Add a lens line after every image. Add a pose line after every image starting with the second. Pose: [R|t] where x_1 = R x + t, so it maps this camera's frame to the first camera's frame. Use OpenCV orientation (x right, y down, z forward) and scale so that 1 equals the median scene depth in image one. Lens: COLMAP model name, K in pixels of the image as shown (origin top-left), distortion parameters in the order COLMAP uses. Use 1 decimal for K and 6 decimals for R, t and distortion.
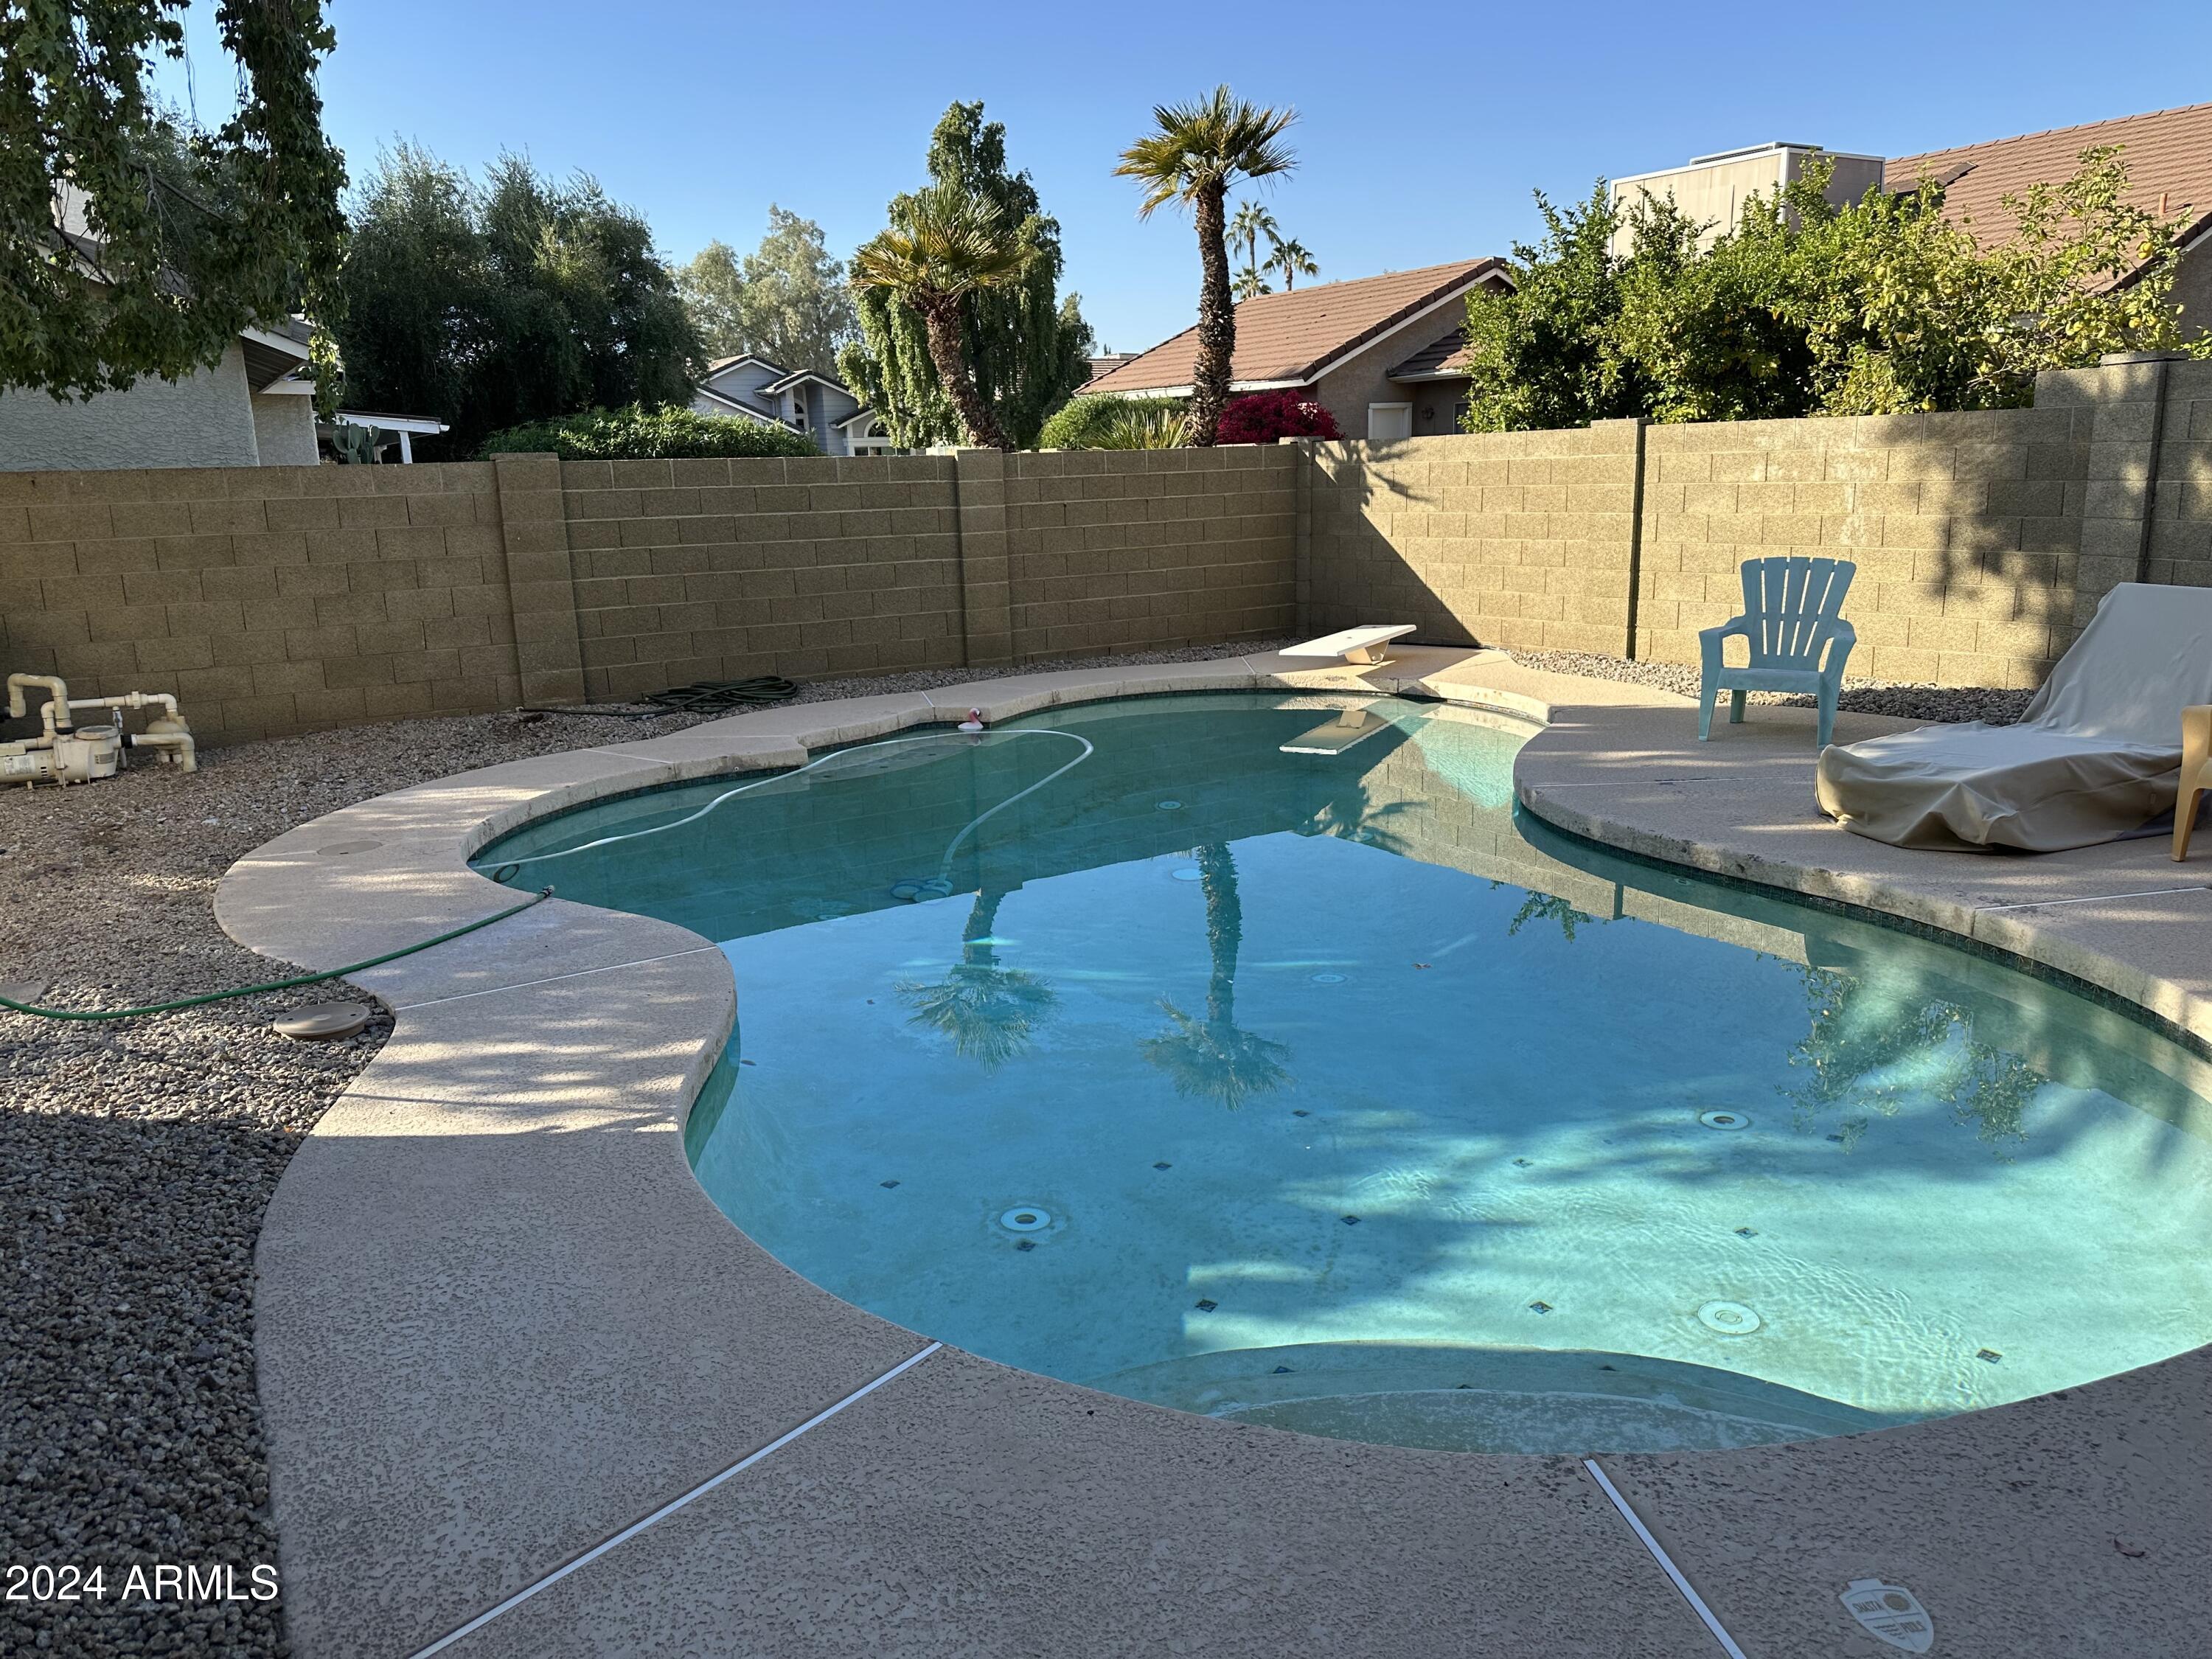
lens RADIAL K [[1573.0, 0, 1109.6], [0, 1573.0, 821.7], [0, 0, 1]] dist [0.032154, -0.048782]
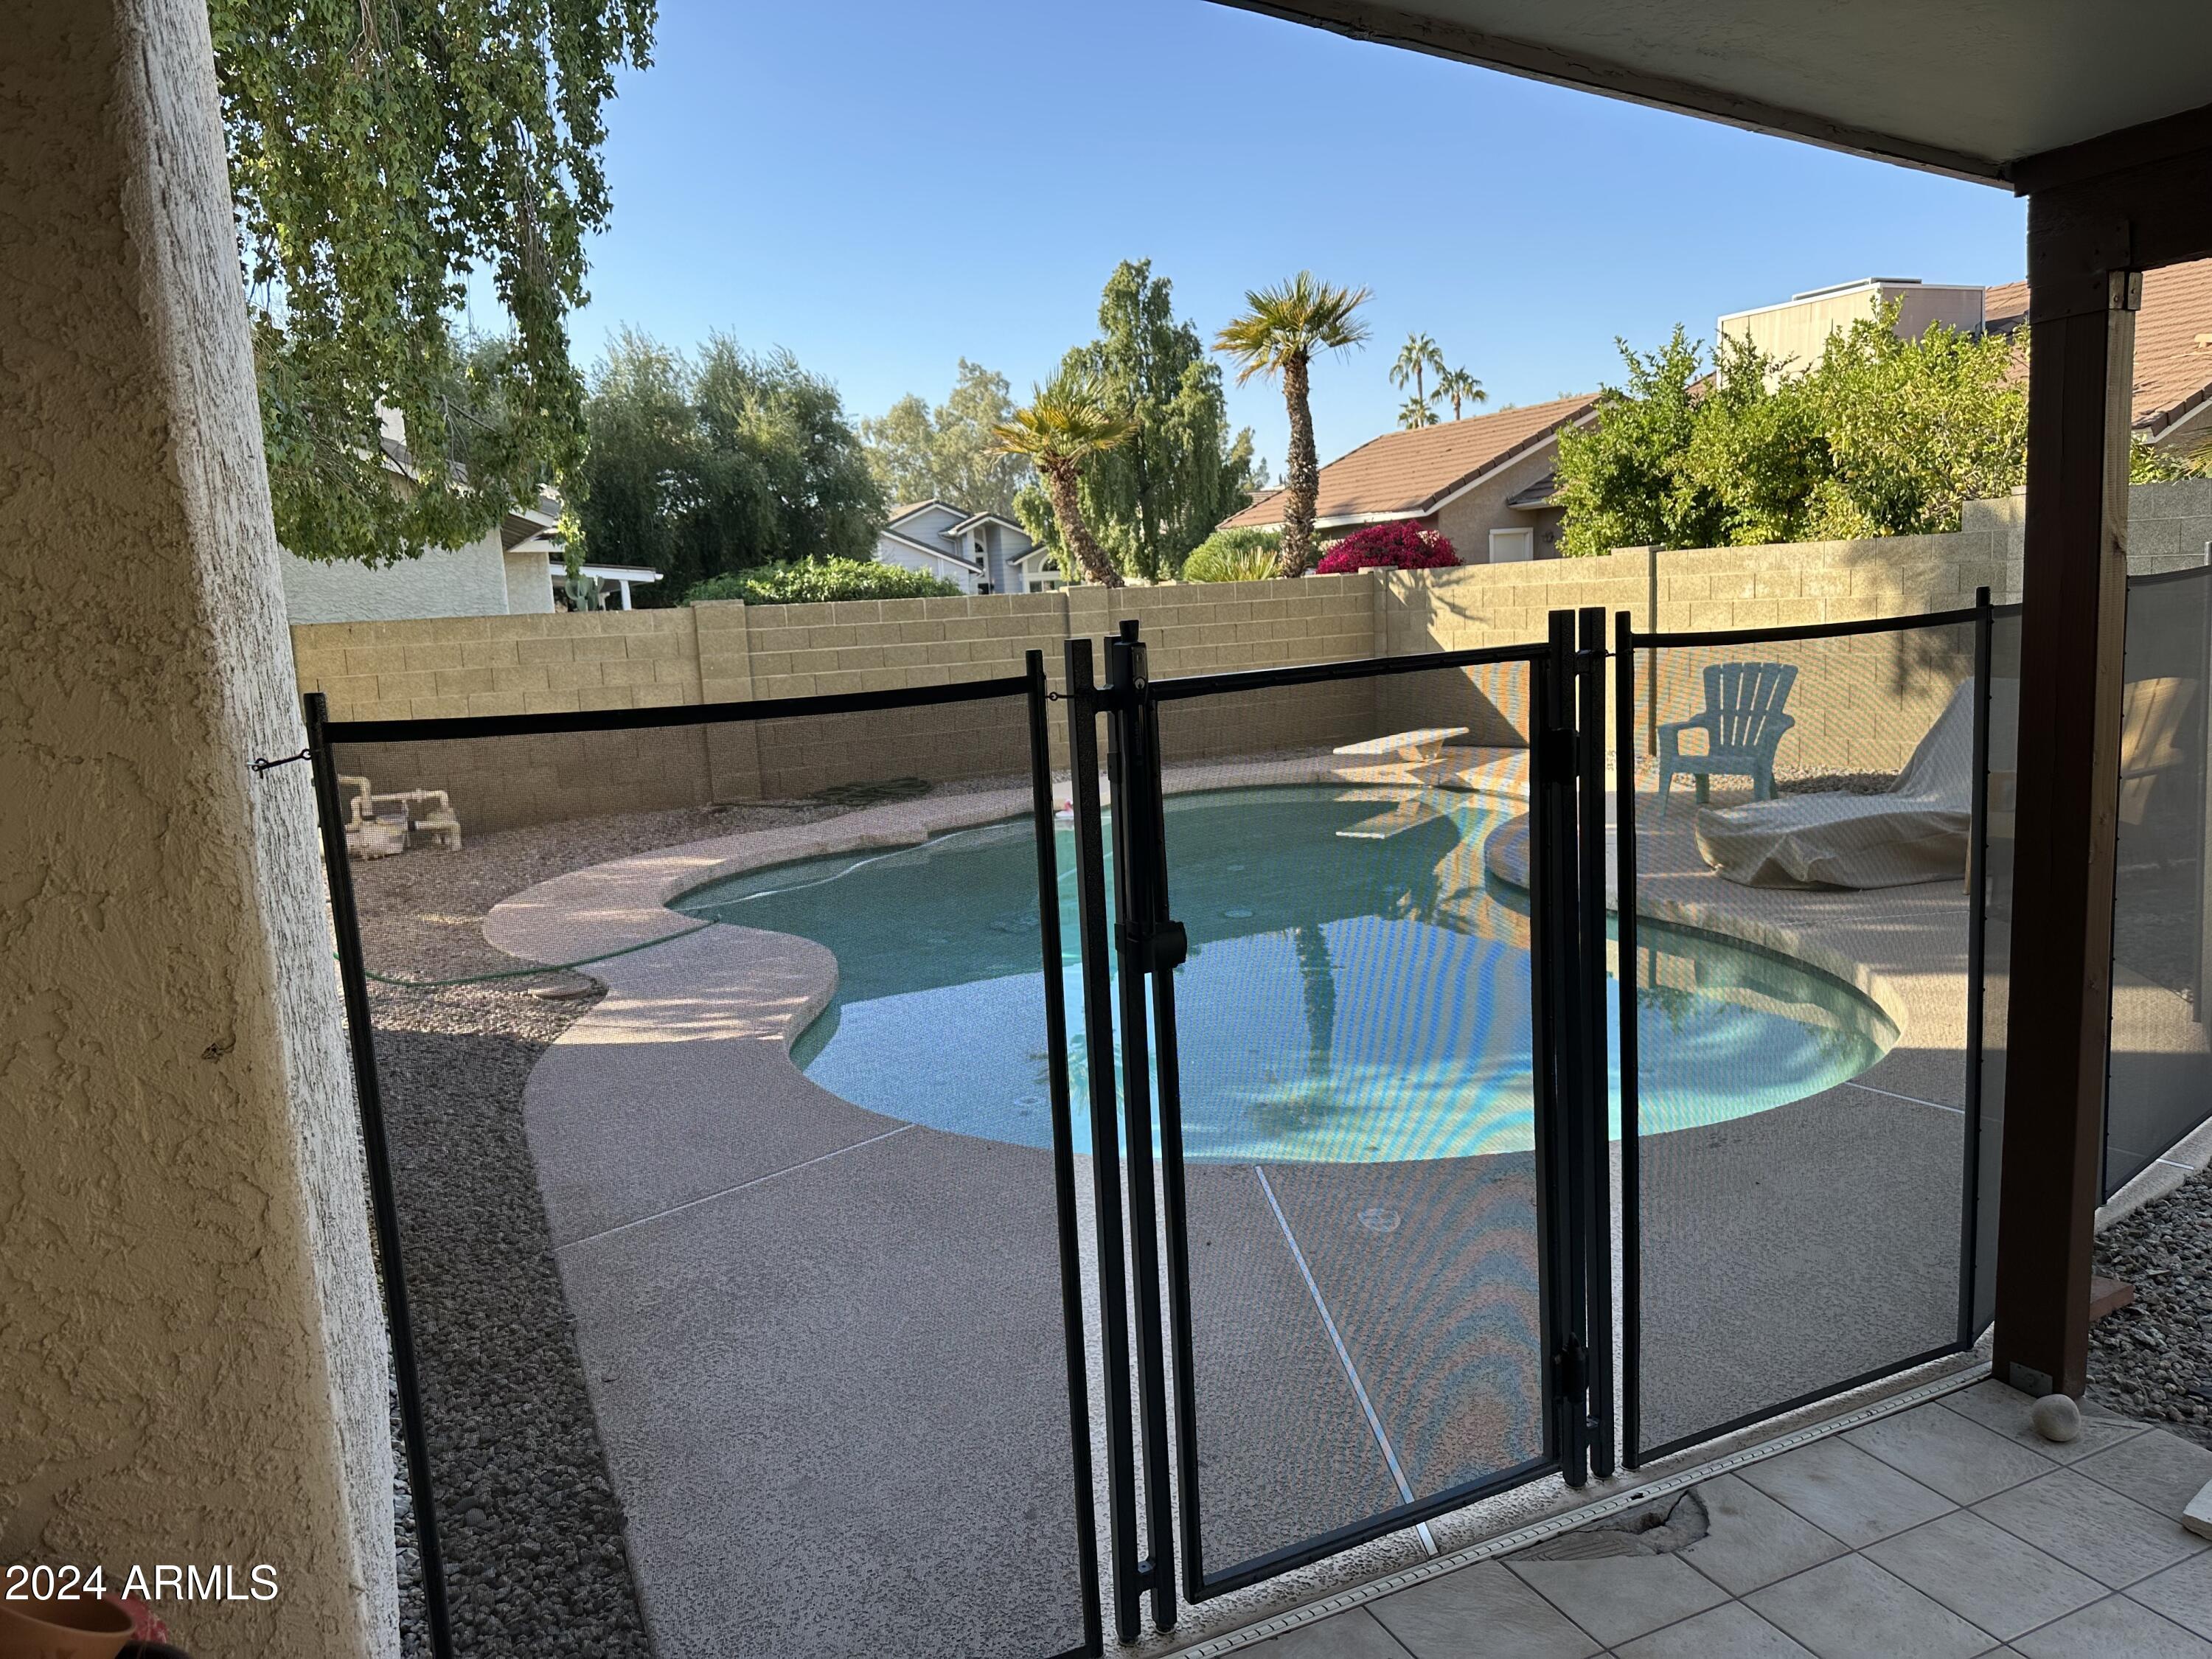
lens RADIAL K [[1573.0, 0, 1109.6], [0, 1573.0, 821.7], [0, 0, 1]] dist [0.032154, -0.048782]
pose [[0.993214, -0.006672, -0.116107, 0.061672], [-0.002338, 0.997006, -0.077287, 0.028066], [0.116275, 0.077034, 0.990225, -0.137901]]
